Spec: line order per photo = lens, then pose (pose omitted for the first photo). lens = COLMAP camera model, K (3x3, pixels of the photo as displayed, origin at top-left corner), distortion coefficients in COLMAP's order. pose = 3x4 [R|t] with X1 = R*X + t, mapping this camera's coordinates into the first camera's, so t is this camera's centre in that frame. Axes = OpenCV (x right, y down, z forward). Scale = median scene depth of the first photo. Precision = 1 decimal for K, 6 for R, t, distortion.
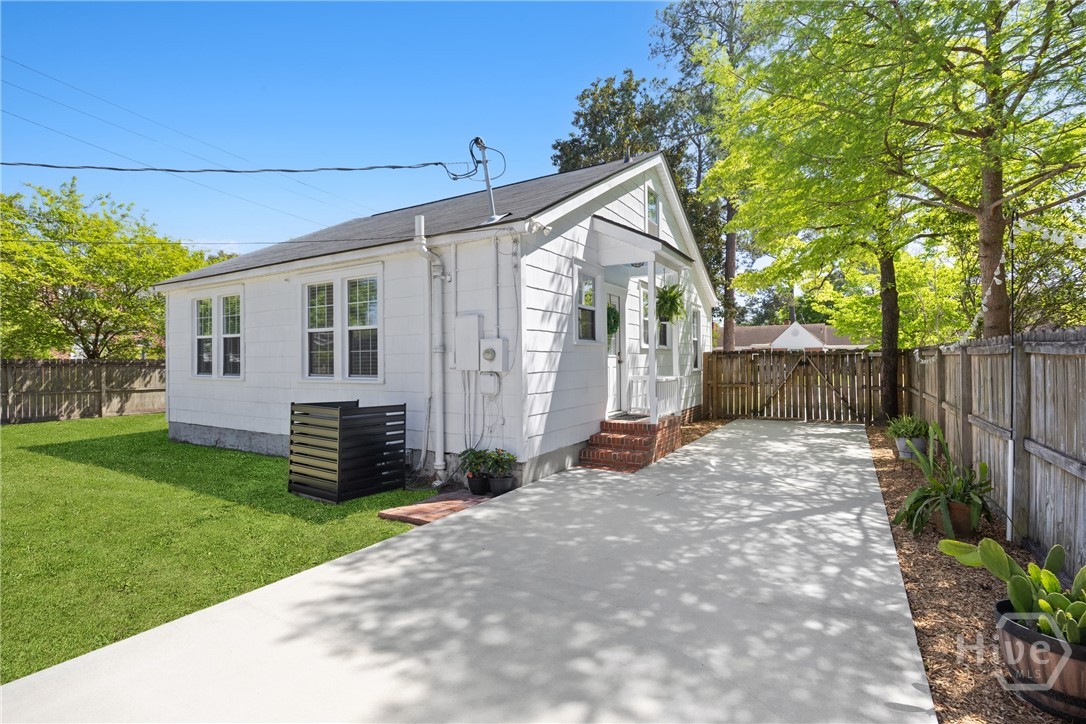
lens RADIAL K [[511.7, 0, 538.7], [0, 511.7, 348.5], [0, 0, 1]] dist [-0.016927, -0.000212]
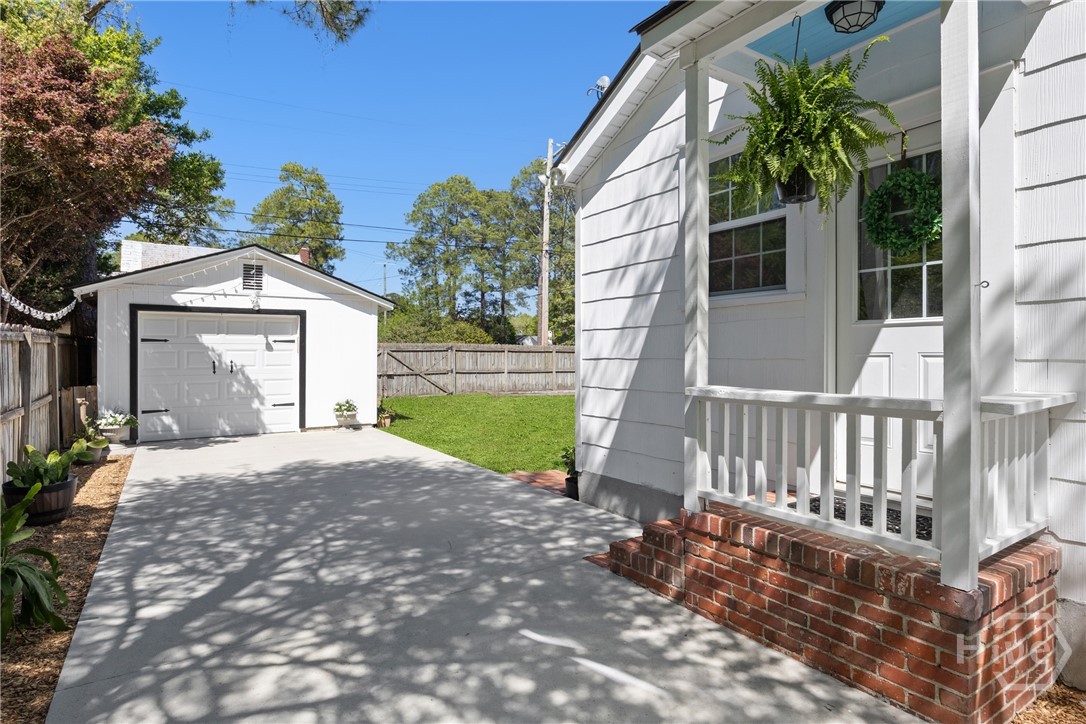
lens RADIAL K [[571.8, 0, 544.8], [0, 571.8, 348.0], [0, 0, 1]] dist [-0.000667, 0.000184]
pose [[-0.427546, 0.000379, -0.903994, 1.015176], [0.028278, 0.999516, -0.012955, 0.053176], [0.903551, -0.031101, -0.427350, 1.706162]]
